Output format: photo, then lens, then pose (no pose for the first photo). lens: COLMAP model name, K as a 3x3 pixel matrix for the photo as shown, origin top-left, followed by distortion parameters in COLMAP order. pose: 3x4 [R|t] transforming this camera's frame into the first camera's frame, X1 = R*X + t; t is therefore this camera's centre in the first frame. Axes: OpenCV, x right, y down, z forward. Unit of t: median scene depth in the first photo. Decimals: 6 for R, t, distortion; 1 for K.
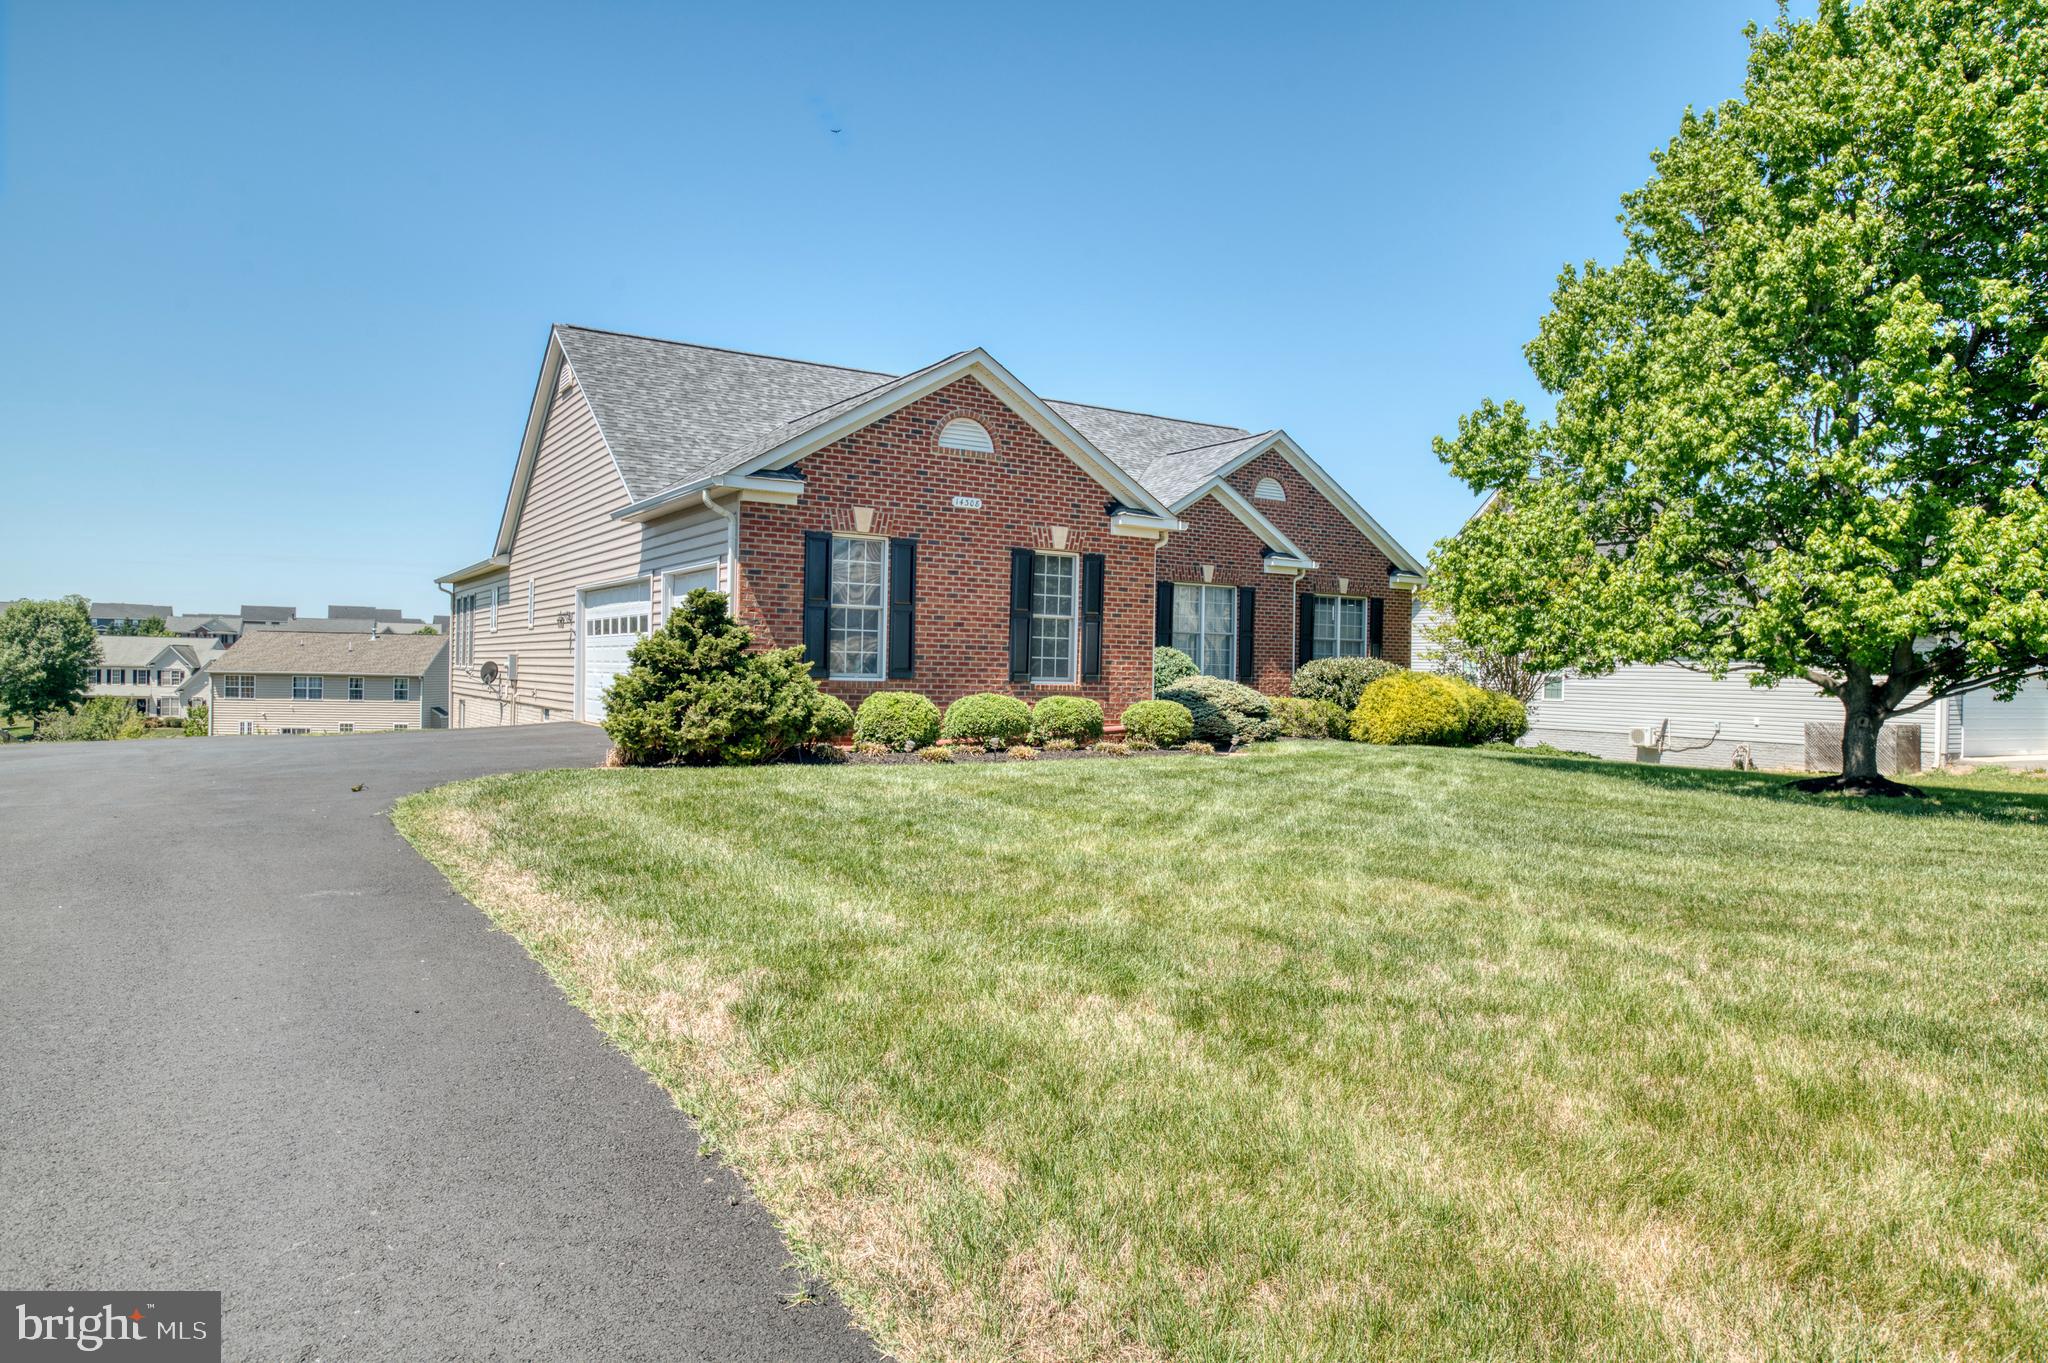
lens RADIAL K [[1288.0, 0, 1024.0], [0, 1288.0, 681.5], [0, 0, 1]] dist [-0.067560, 0.070280]
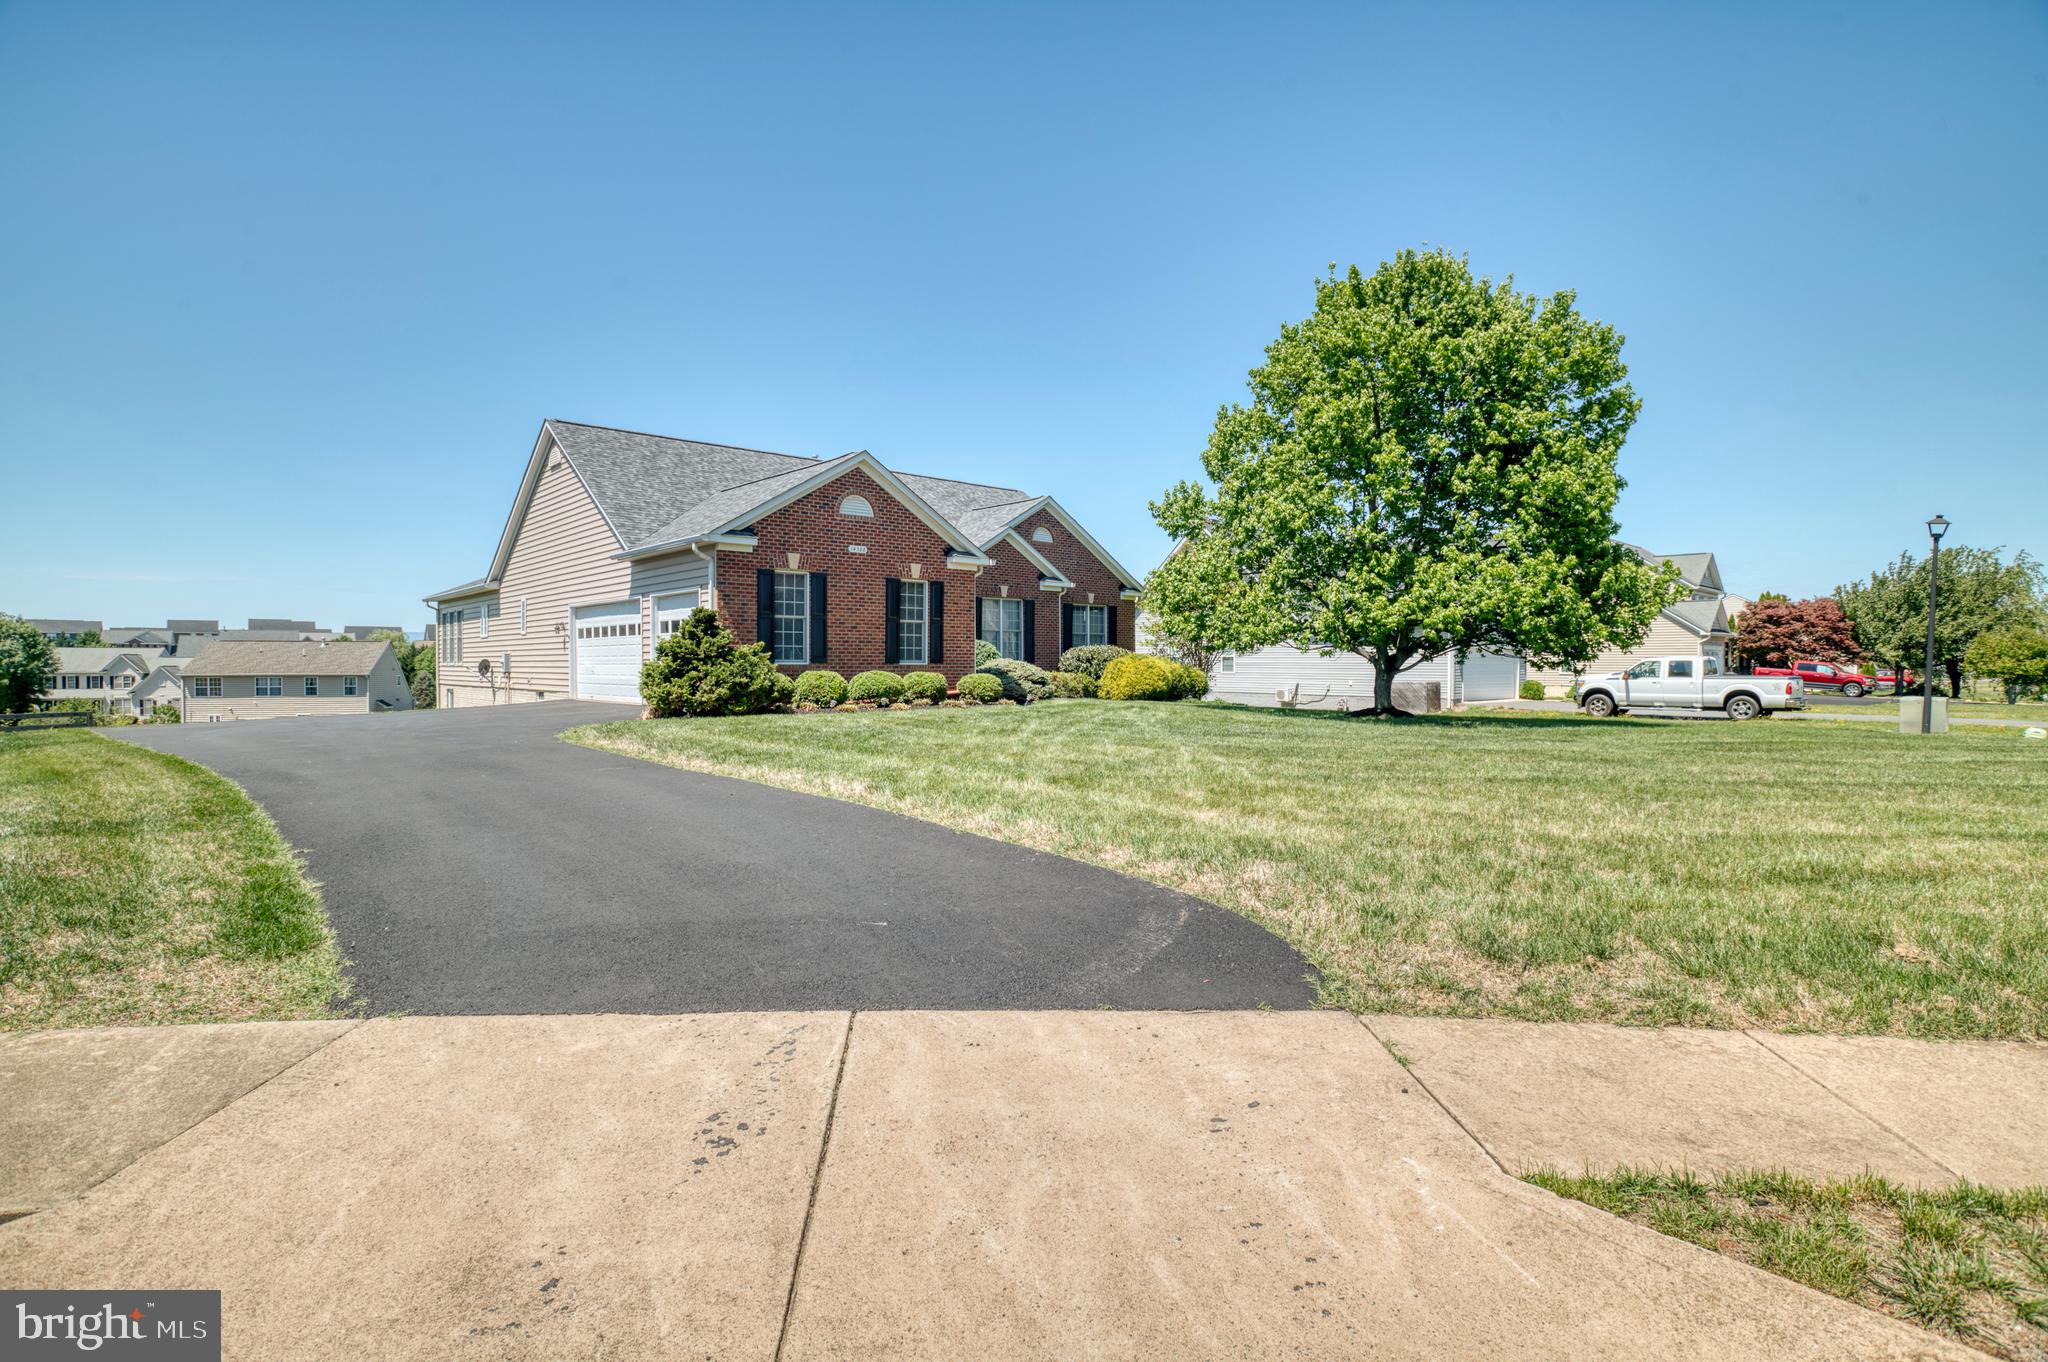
lens RADIAL K [[1001.1, 0, 1024.0], [0, 1001.1, 681.0], [0, 0, 1]] dist [-0.077113, 0.029229]
pose [[0.983335, -0.022655, 0.180387, -0.064137], [0.020538, 0.999697, 0.013596, 0.008108], [-0.180640, -0.009664, 0.983502, -0.216073]]
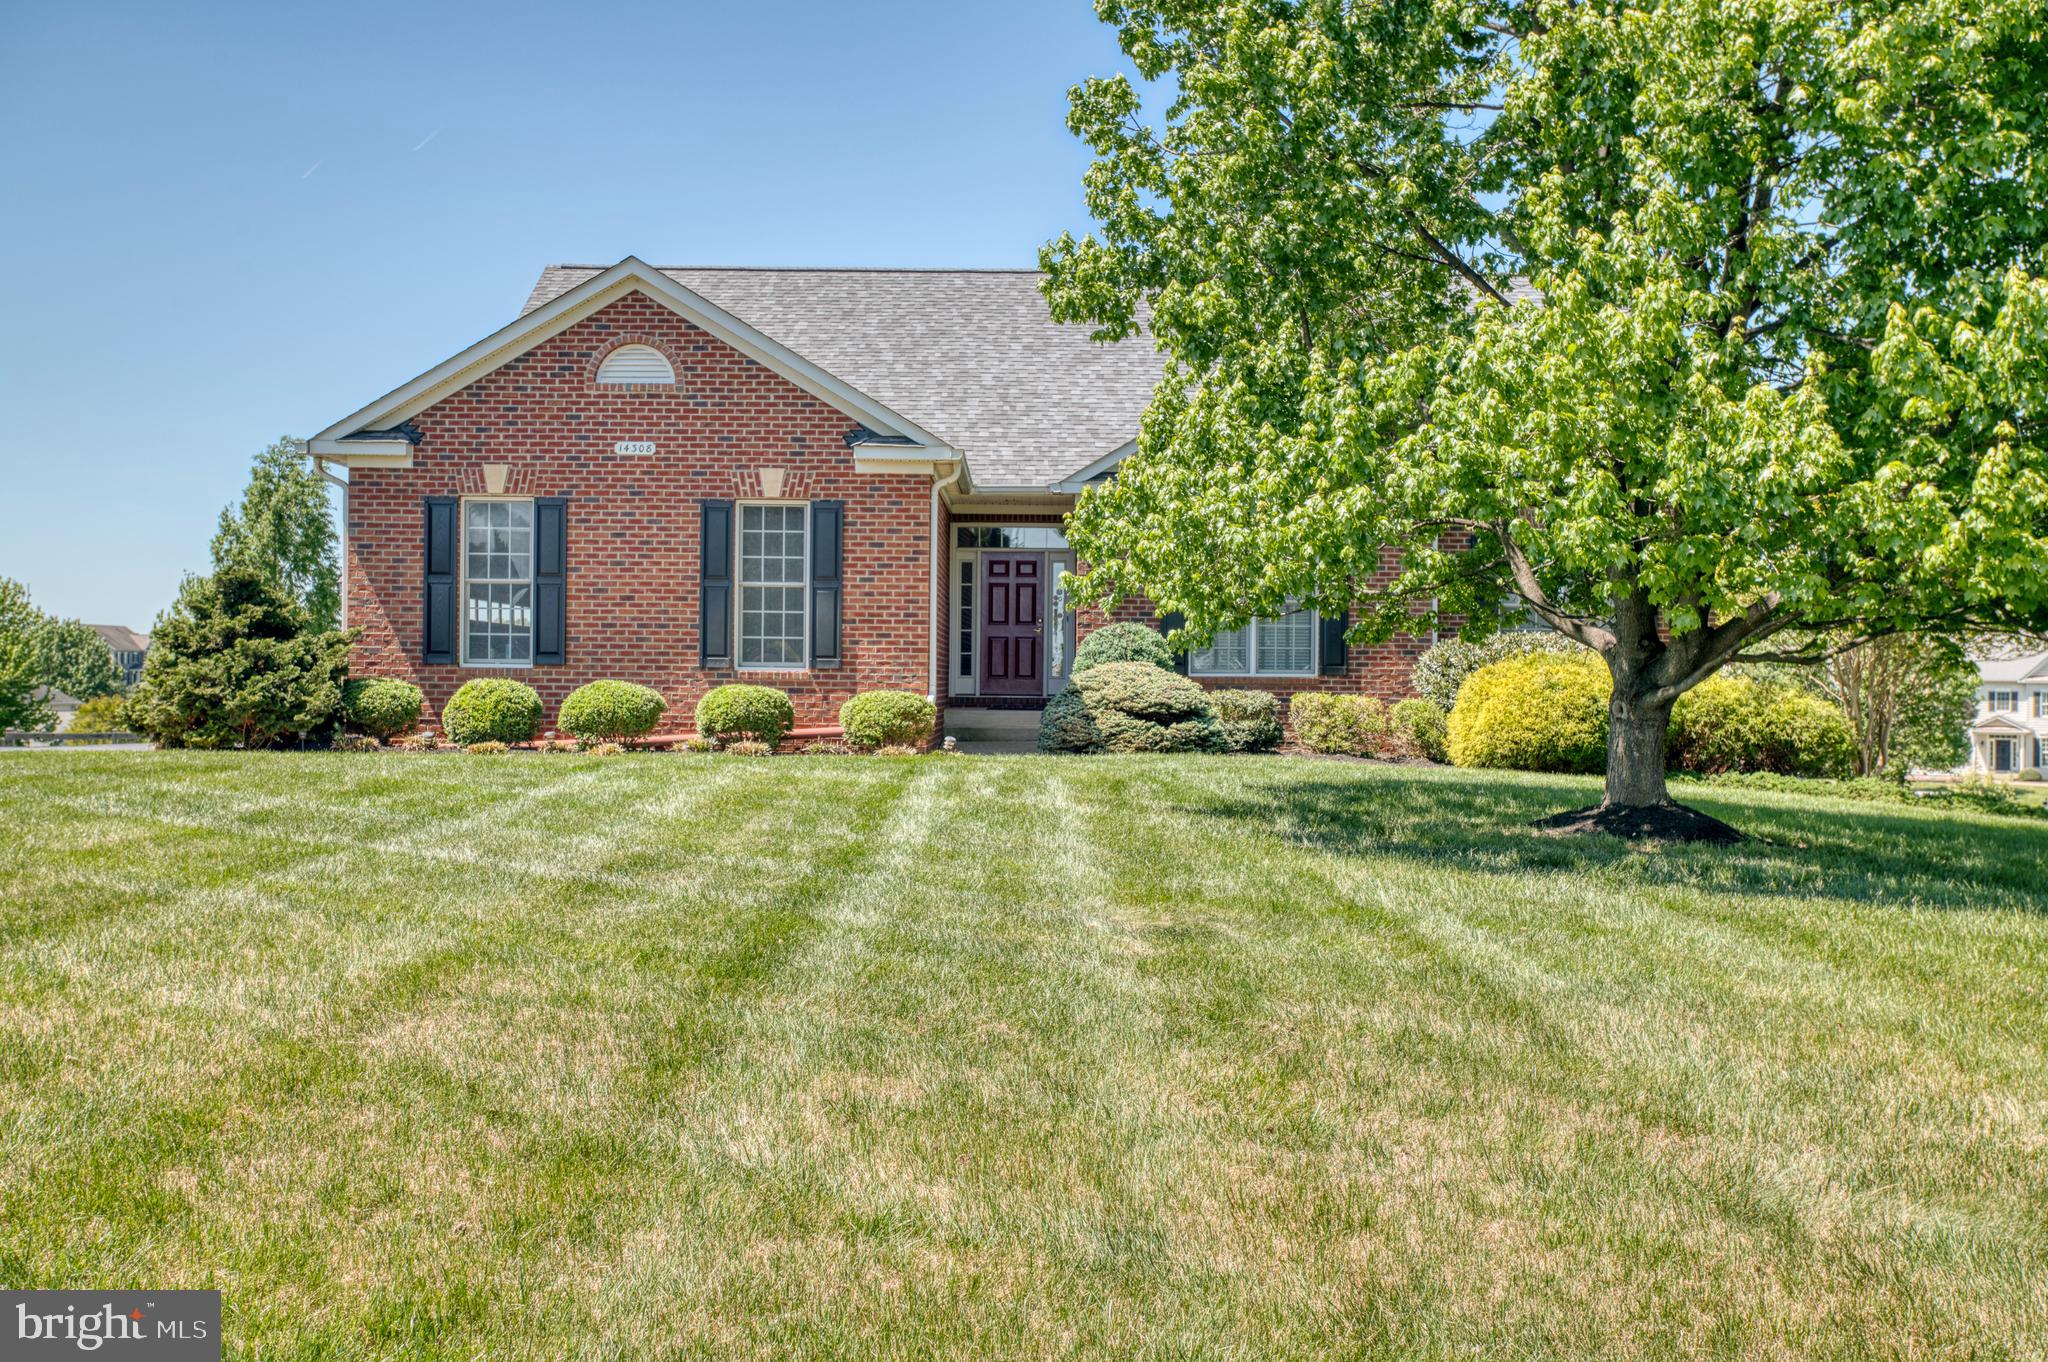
lens RADIAL K [[1951.0, 0, 1026.7], [0, 1951.0, 672.9], [0, 0, 1]] dist [-0.002759, 0.121710]
pose [[0.842411, -0.013925, -0.538656, 0.779912], [0.002633, 0.999760, -0.021728, 0.028807], [0.538830, 0.016886, 0.842245, 0.090243]]
